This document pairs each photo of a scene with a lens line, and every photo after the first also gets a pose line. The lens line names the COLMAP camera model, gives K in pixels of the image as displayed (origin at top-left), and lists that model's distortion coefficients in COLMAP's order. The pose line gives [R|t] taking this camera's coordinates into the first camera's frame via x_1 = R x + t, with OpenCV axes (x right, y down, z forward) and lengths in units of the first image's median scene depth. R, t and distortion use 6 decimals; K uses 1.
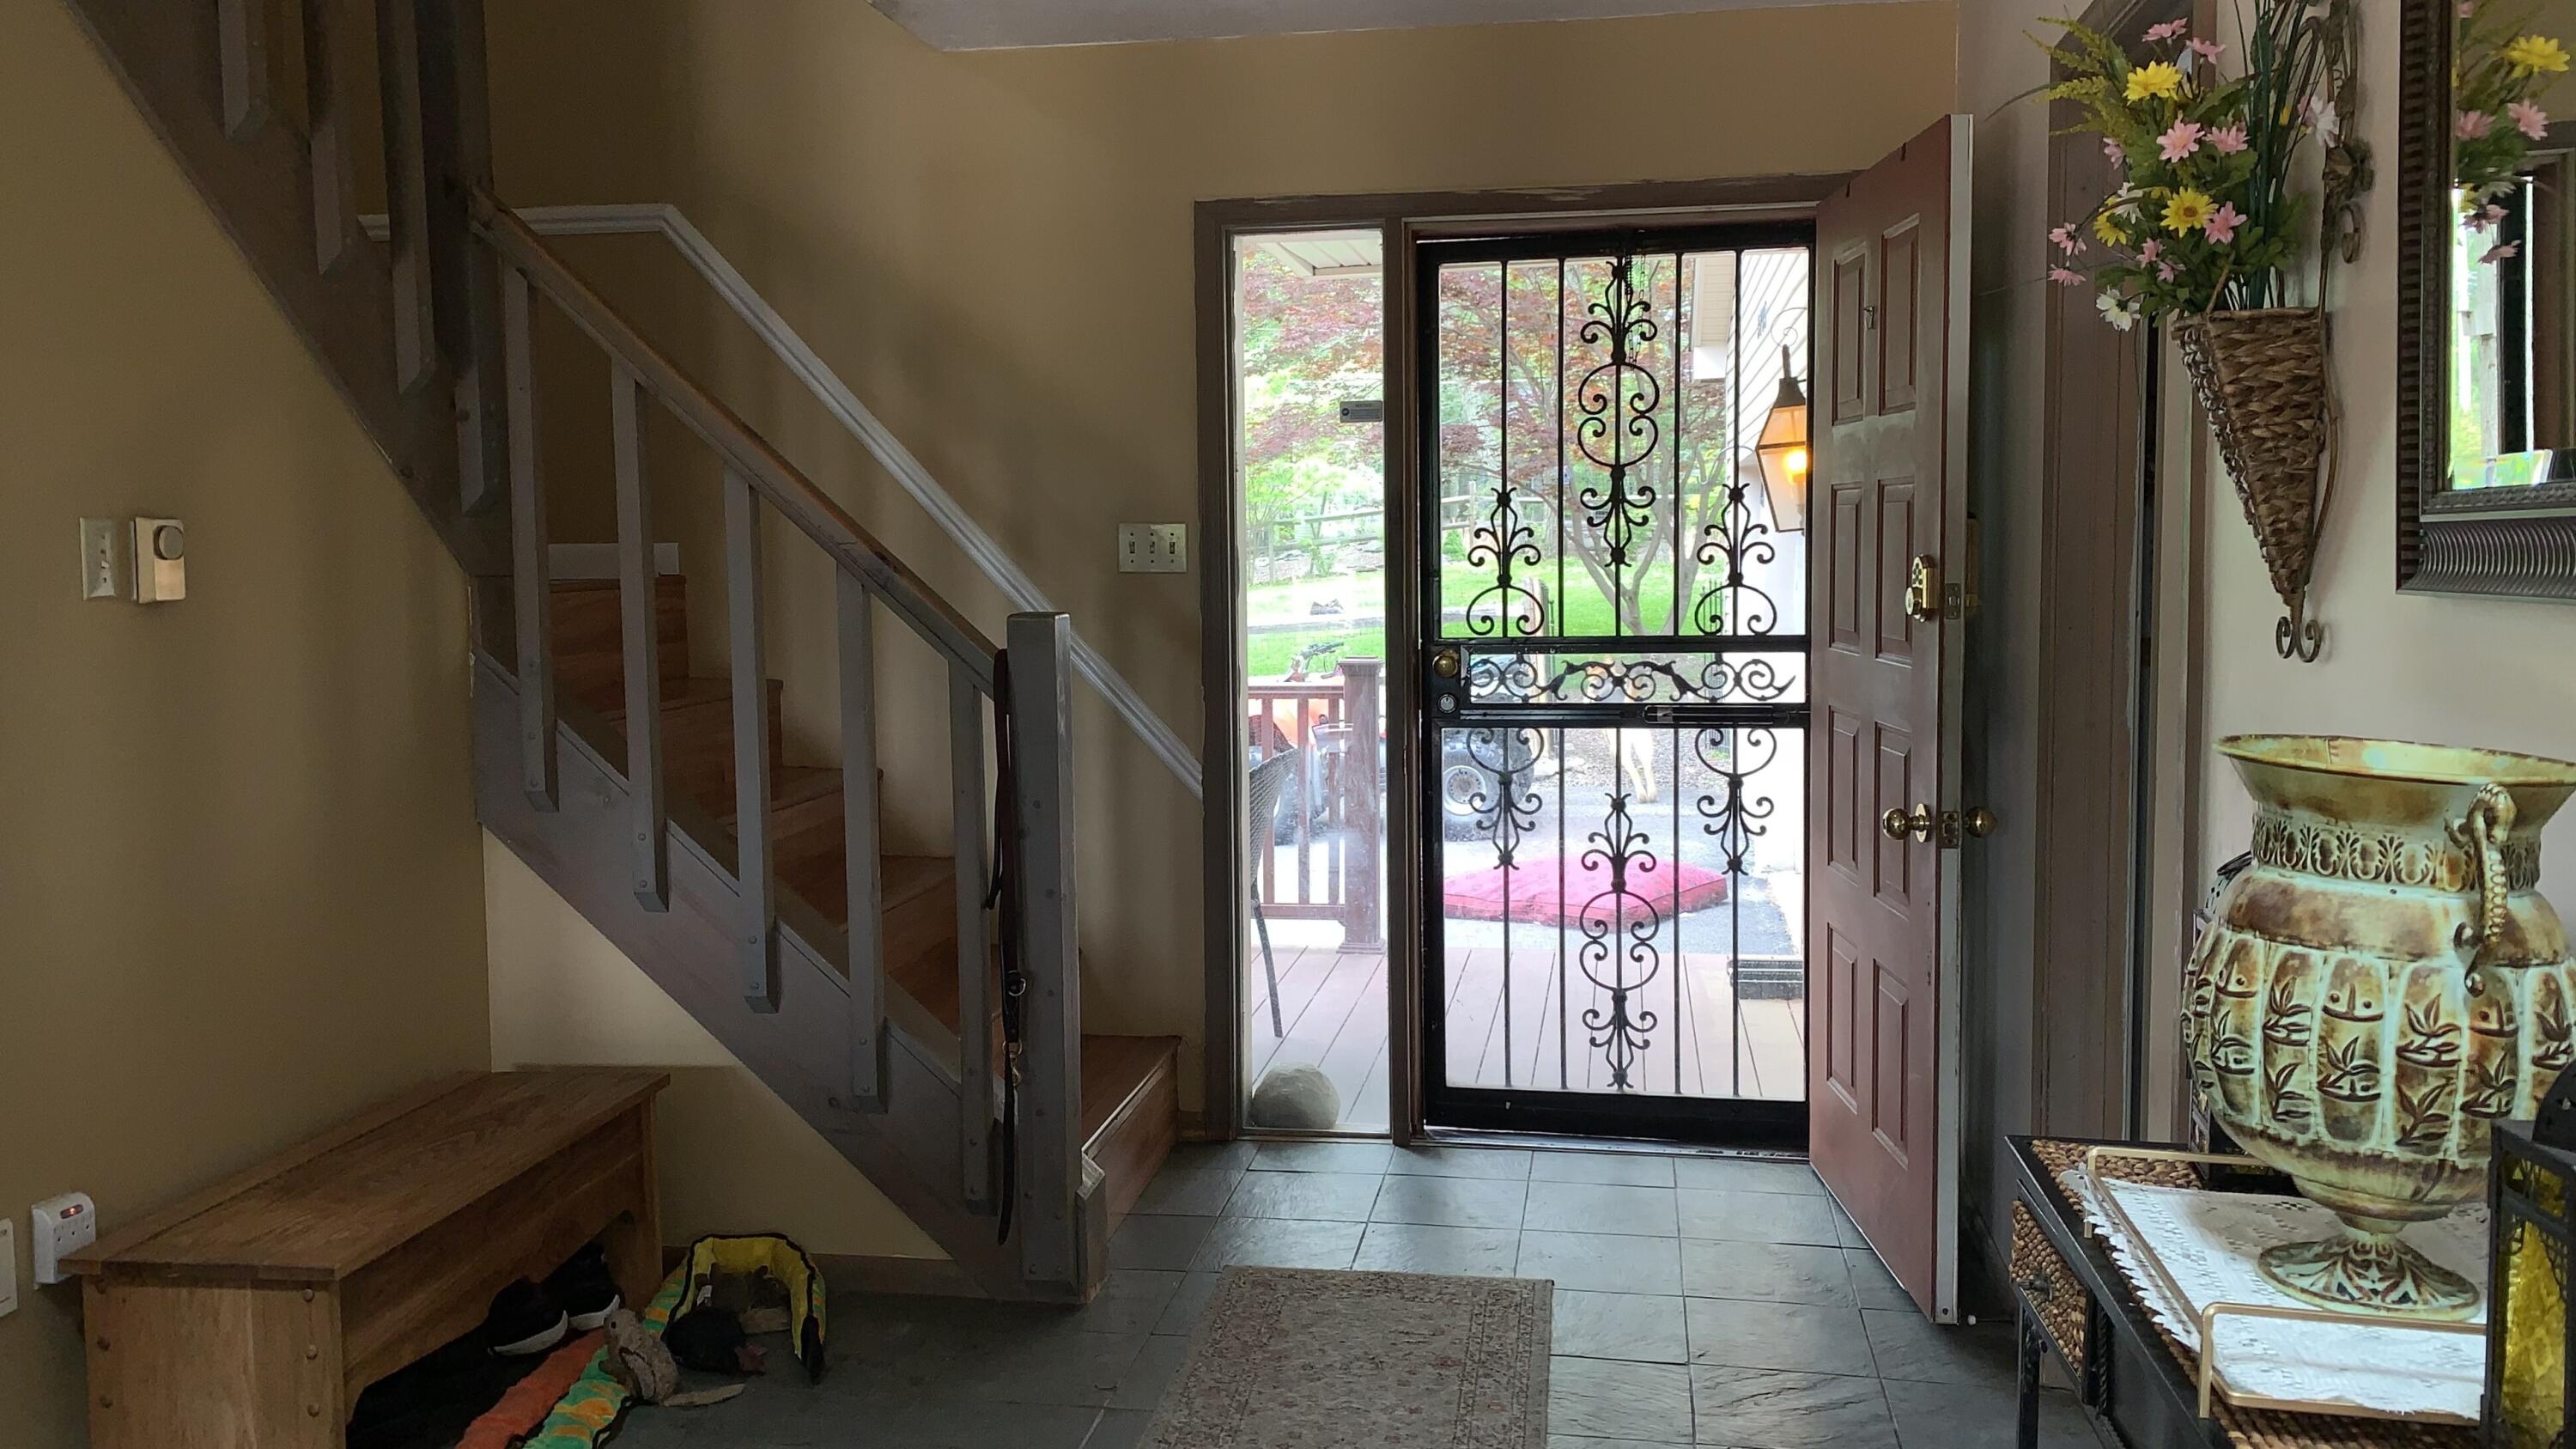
lens RADIAL K [[1934.8, 0, 1288.0], [0, 1934.8, 724.5], [0, 0, 1]] dist [0.000737, -0.001450]
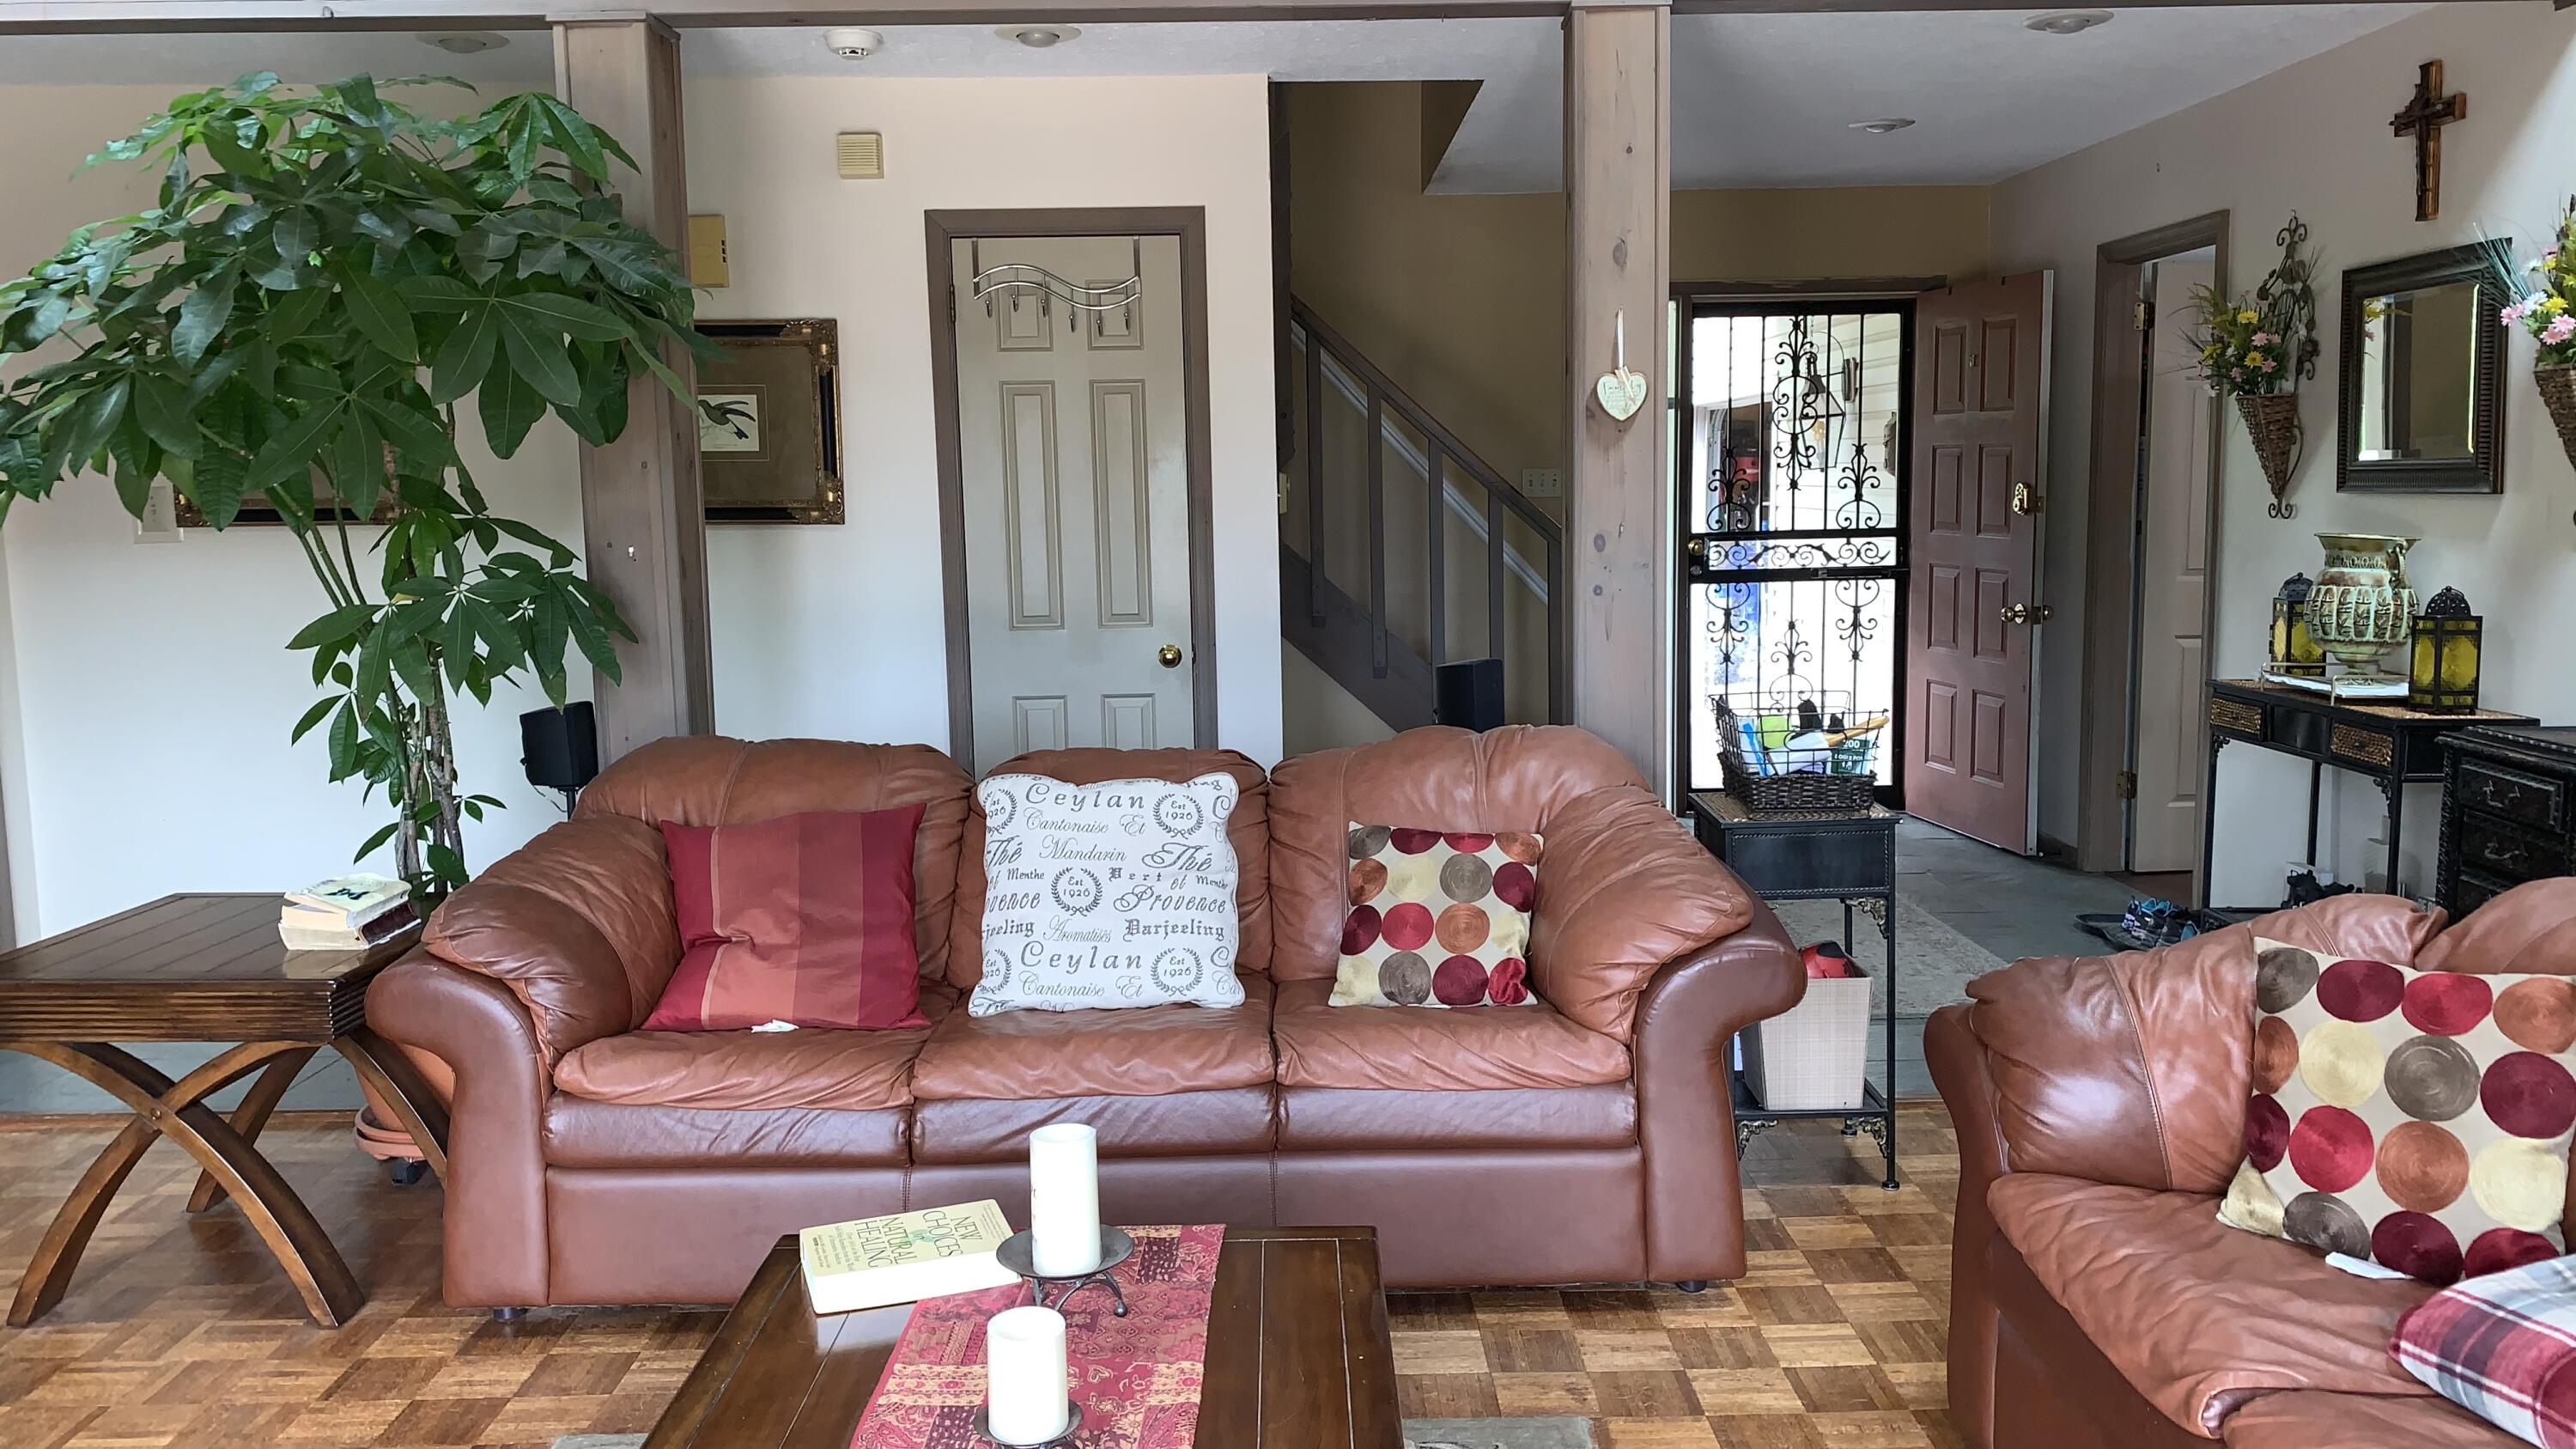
lens RADIAL K [[1846.7, 0, 1292.7], [0, 1846.7, 735.6], [0, 0, 1]] dist [0.001660, -0.000268]
pose [[0.983286, -0.030007, 0.179577, -0.608542], [0.021870, 0.998650, 0.047124, 0.054580], [-0.180749, -0.042409, 0.982615, -0.612782]]
